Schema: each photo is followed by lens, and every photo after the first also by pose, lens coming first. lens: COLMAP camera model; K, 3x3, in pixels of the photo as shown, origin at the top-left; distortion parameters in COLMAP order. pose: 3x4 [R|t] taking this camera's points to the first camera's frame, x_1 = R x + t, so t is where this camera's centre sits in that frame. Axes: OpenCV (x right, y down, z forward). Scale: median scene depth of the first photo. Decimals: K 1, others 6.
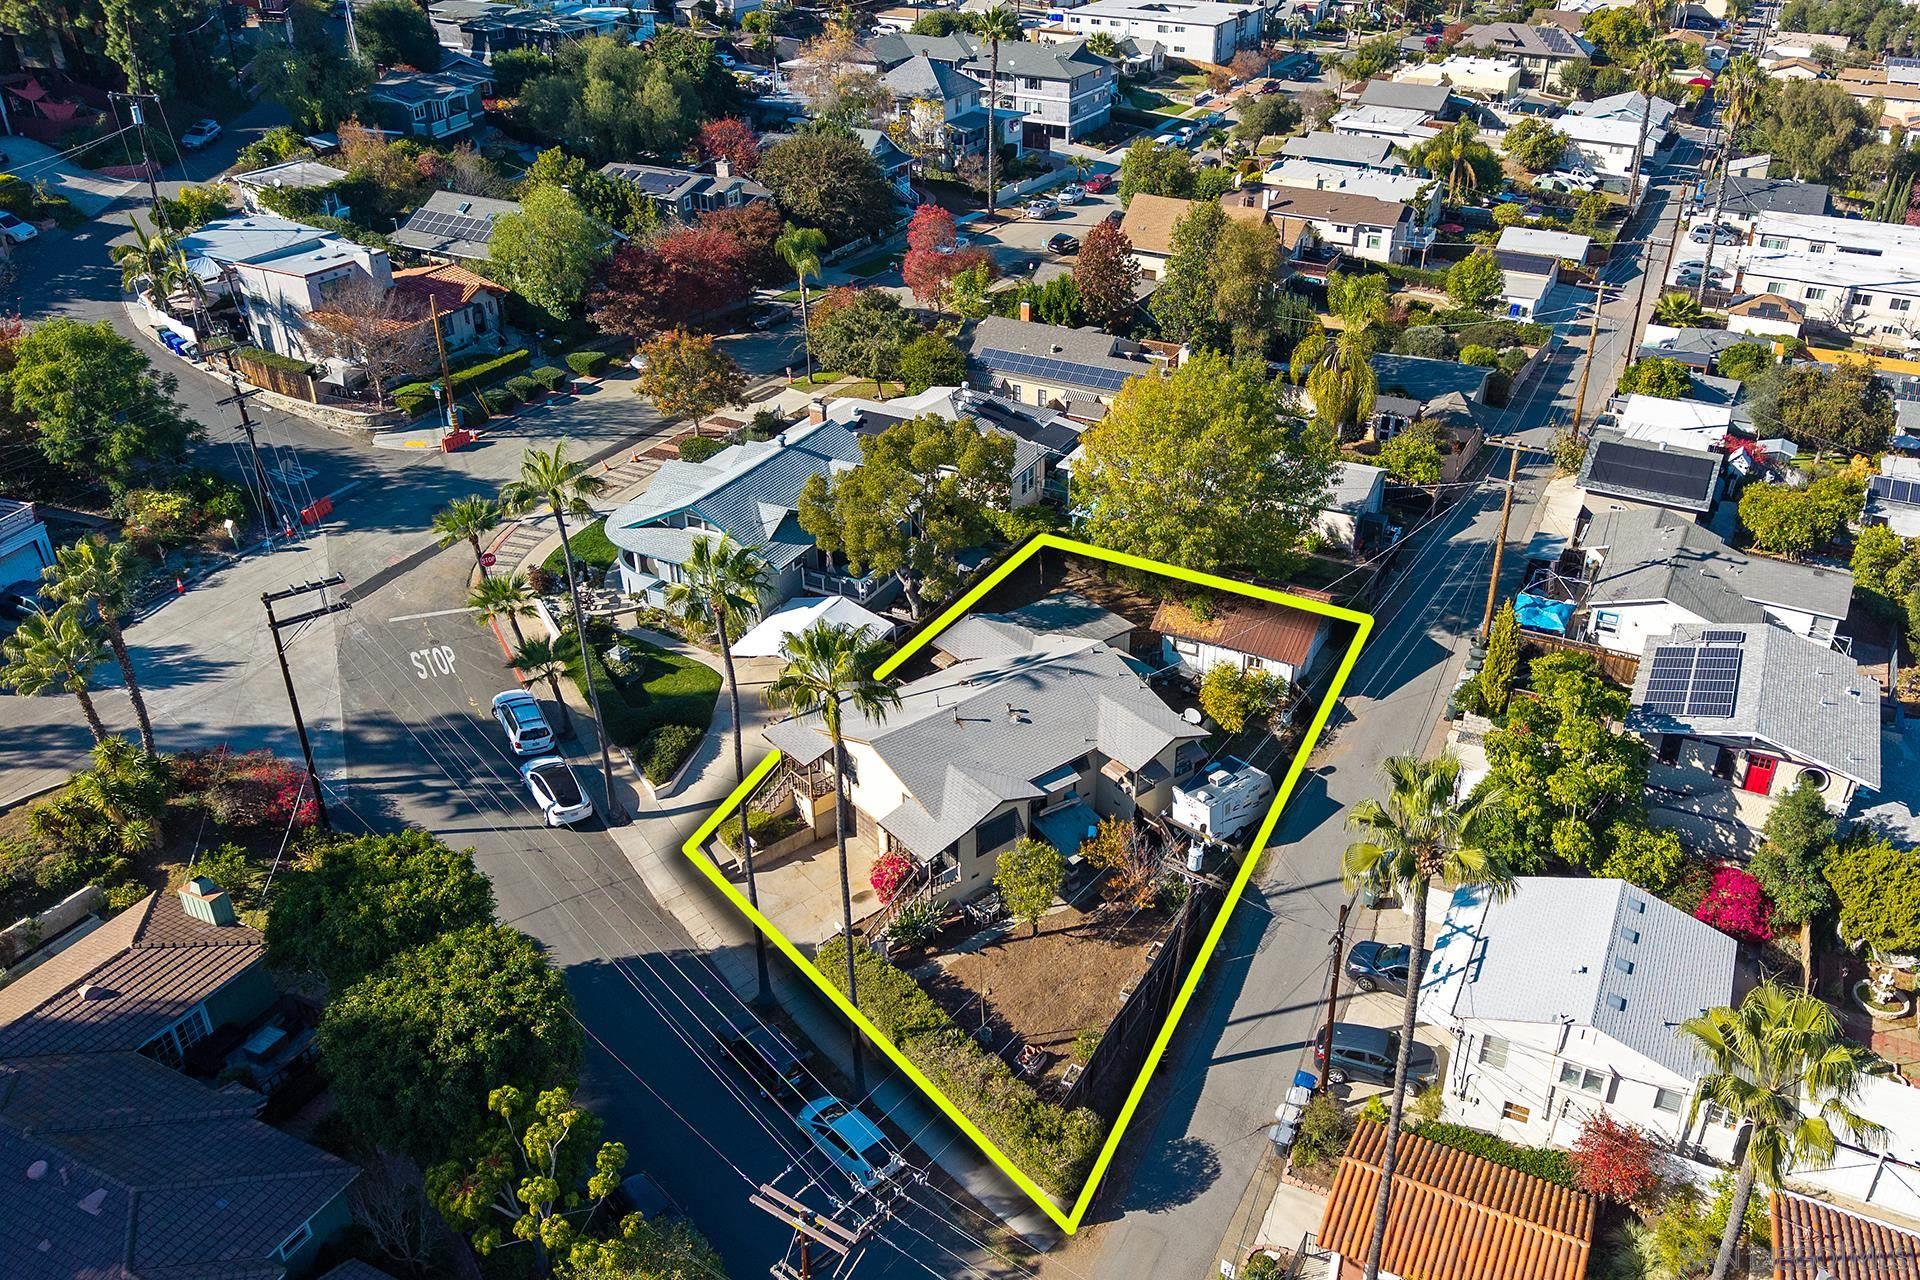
lens RADIAL K [[1542.1, 0, 1053.1], [0, 1542.1, 611.4], [0, 0, 1]] dist [0.041566, -0.060703]
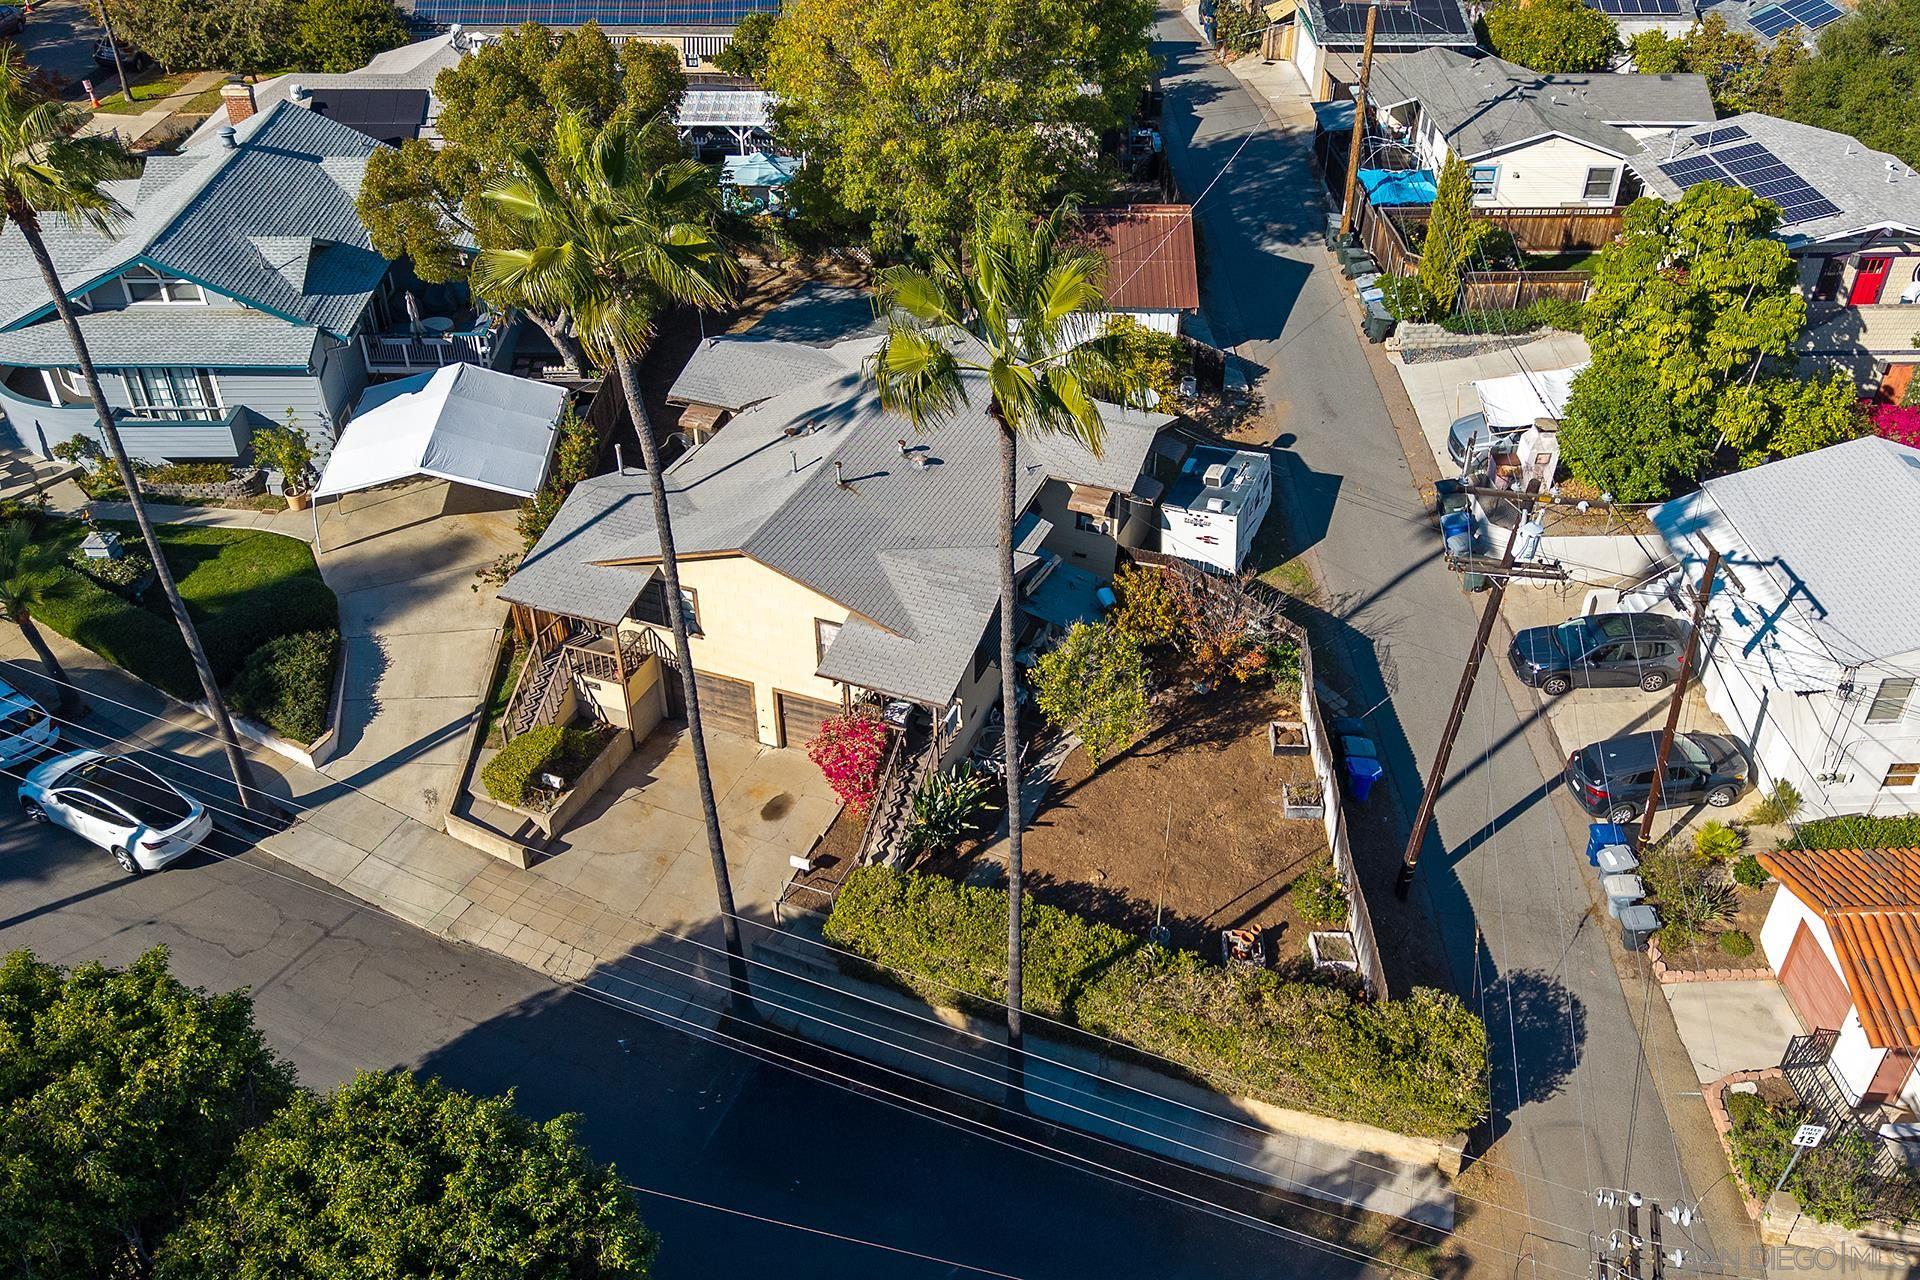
lens RADIAL K [[1614.4, 0, 1021.9], [0, 1614.4, 669.4], [0, 0, 1]] dist [0.038782, -0.053248]
pose [[0.879730, -0.285237, 0.380414, -0.212334], [0.222782, 0.954093, 0.200187, 0.024604], [-0.420051, -0.091361, 0.902890, 0.325608]]
